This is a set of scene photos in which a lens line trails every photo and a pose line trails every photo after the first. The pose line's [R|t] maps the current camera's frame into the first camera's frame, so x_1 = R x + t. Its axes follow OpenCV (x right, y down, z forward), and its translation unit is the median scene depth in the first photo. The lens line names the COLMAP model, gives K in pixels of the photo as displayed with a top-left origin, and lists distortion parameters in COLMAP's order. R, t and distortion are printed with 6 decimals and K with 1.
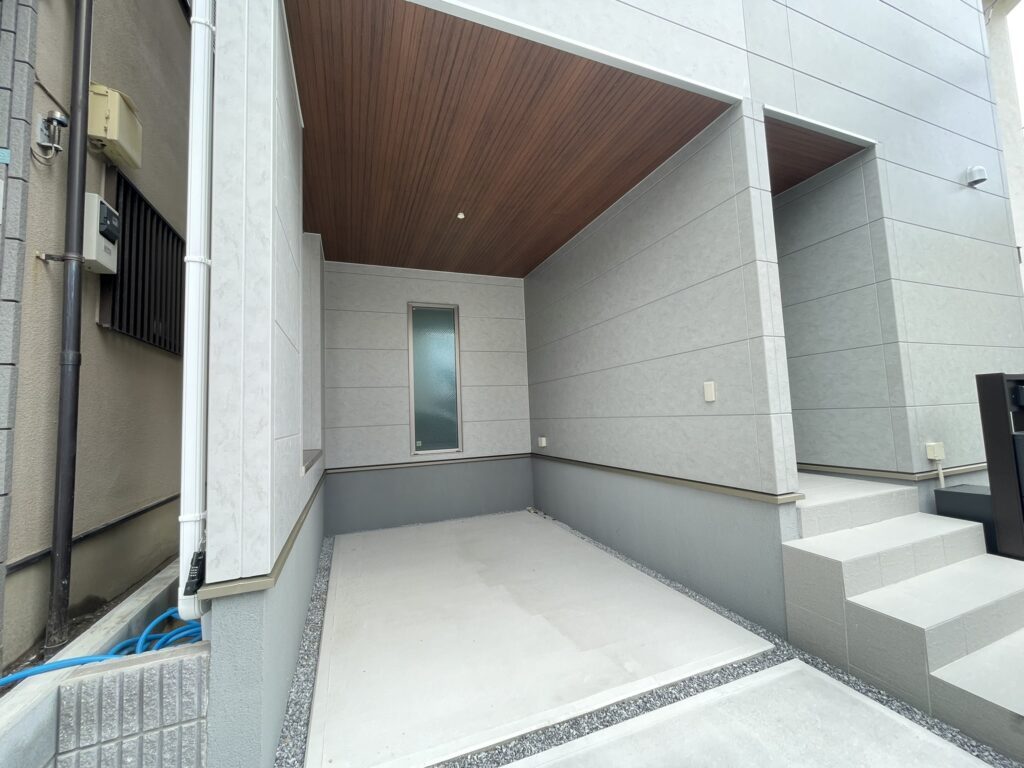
lens RADIAL K [[413.8, 0, 512.0], [0, 413.8, 384.0], [0, 0, 1]] dist [-0.002353, -0.000356]
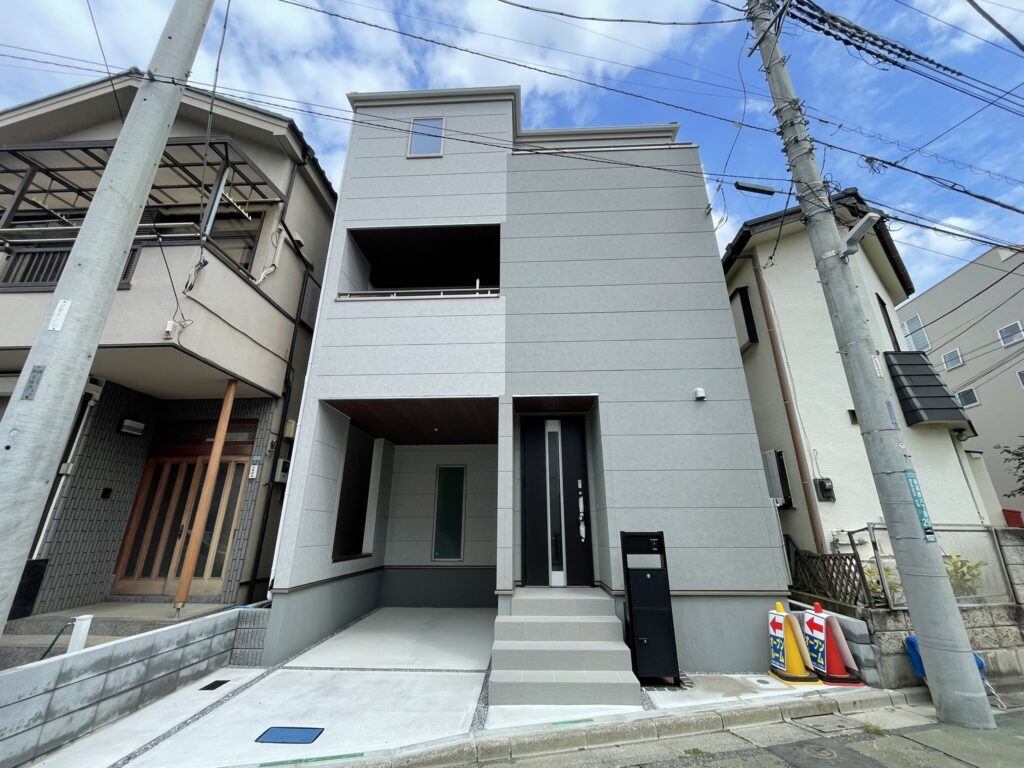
lens RADIAL K [[413.8, 0, 512.0], [0, 413.8, 384.0], [0, 0, 1]] dist [-0.002353, -0.000356]
pose [[0.916819, -0.096280, -0.387521, 2.109990], [-0.004621, 0.967872, -0.251402, -0.272571], [0.399275, 0.232281, 0.886919, -1.378749]]
